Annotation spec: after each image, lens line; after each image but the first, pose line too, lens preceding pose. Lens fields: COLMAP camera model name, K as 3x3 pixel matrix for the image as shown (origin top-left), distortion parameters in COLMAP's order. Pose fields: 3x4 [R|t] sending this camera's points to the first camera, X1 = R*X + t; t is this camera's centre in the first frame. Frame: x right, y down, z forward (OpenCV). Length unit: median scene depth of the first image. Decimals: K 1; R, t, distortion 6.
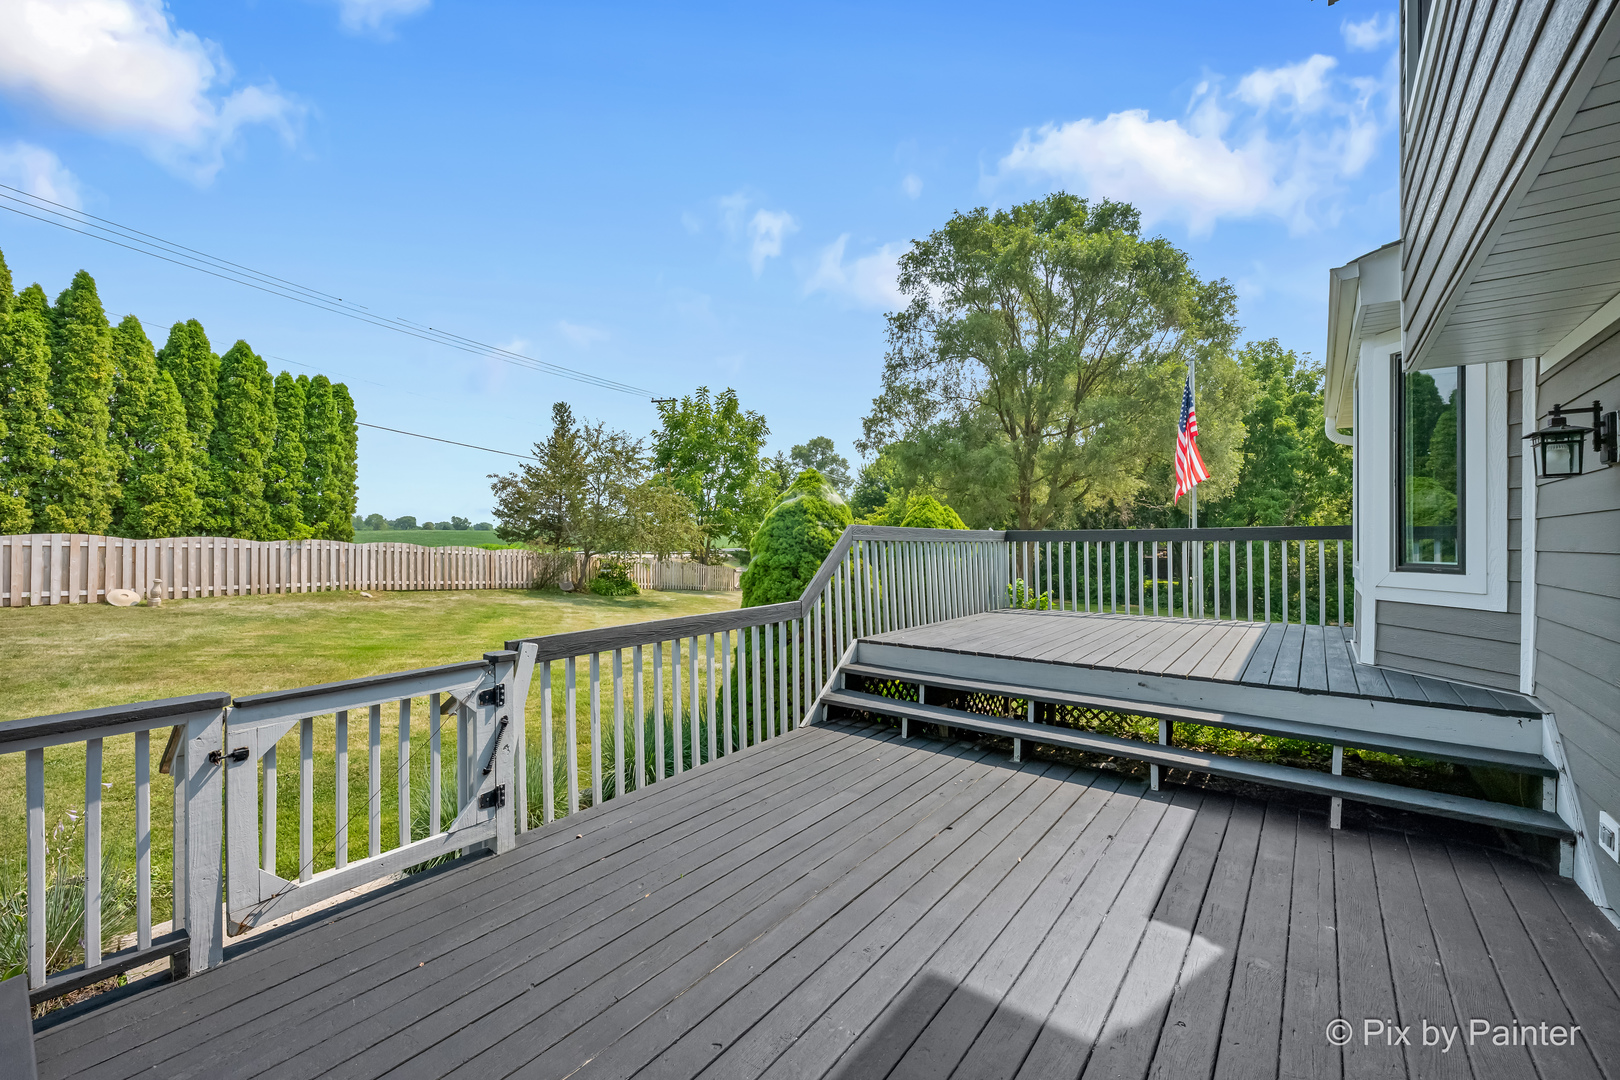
lens RADIAL K [[647.1, 0, 805.7], [0, 647.1, 534.7], [0, 0, 1]] dist [-0.002304, 0.000283]
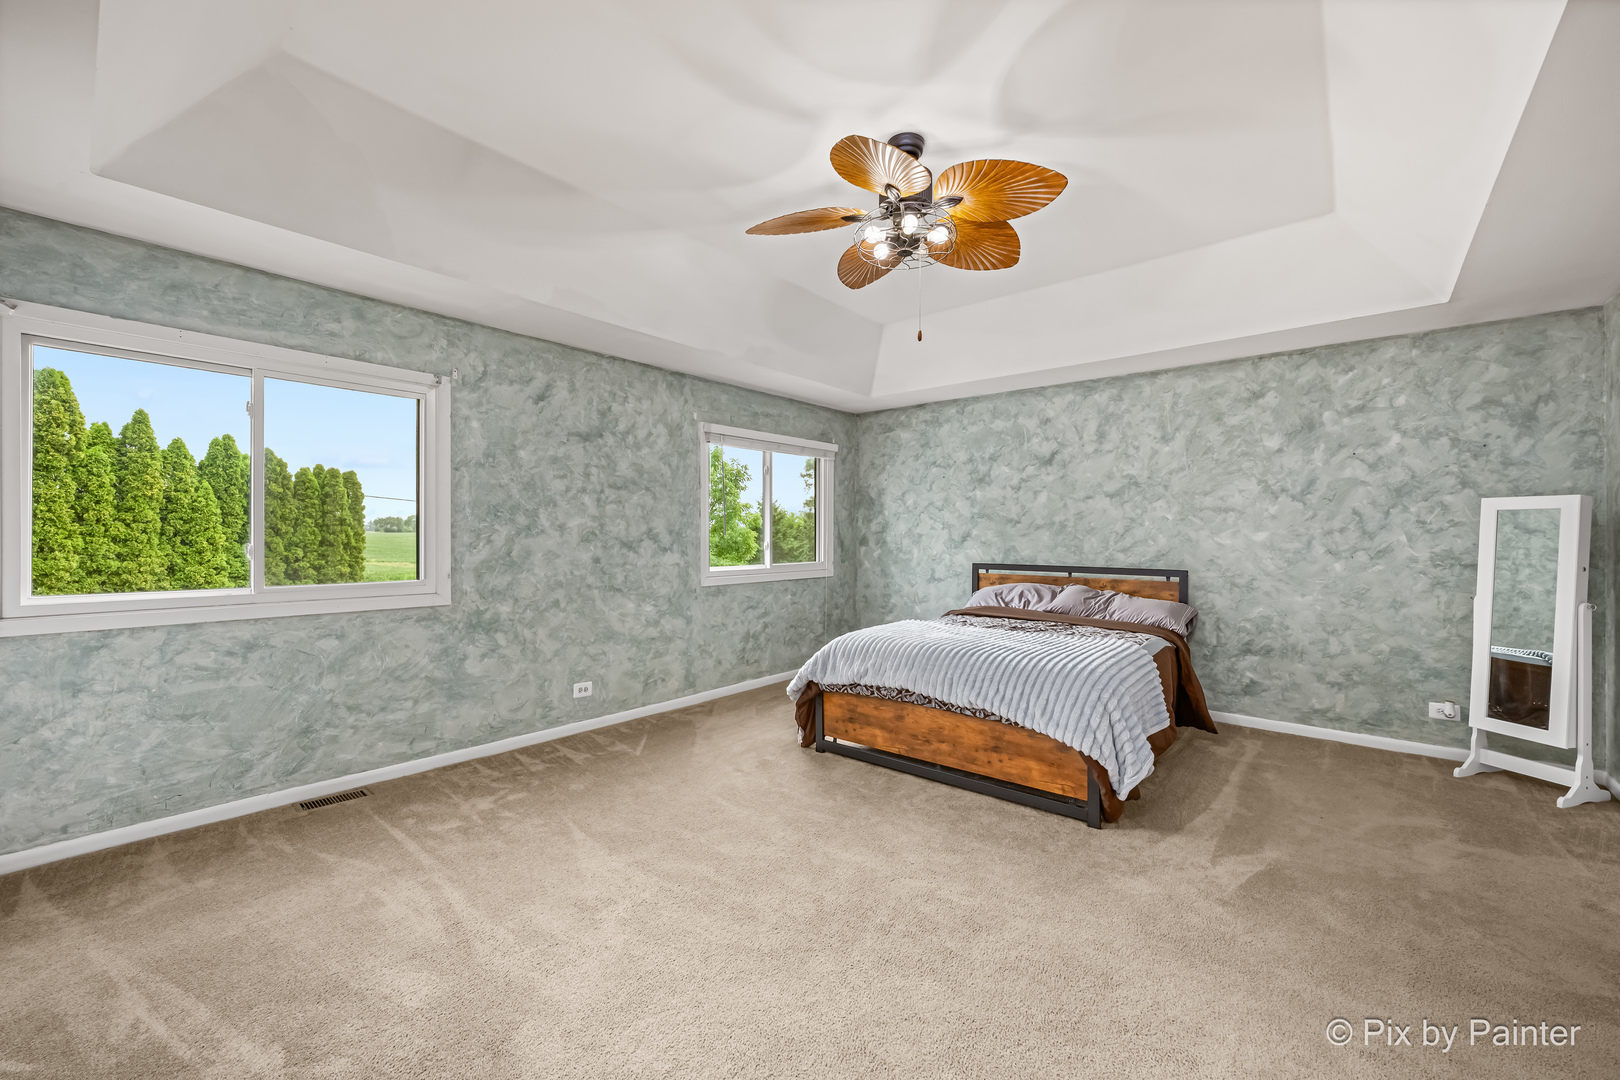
lens RADIAL K [[647.1, 0, 819.9], [0, 647.1, 539.8], [0, 0, 1]] dist [-0.002304, 0.000283]
pose [[0.999491, 0.015703, -0.027761, 0.218322], [-0.015269, 0.999759, 0.015774, -0.177705], [0.028002, -0.015342, 0.999490, -0.201034]]
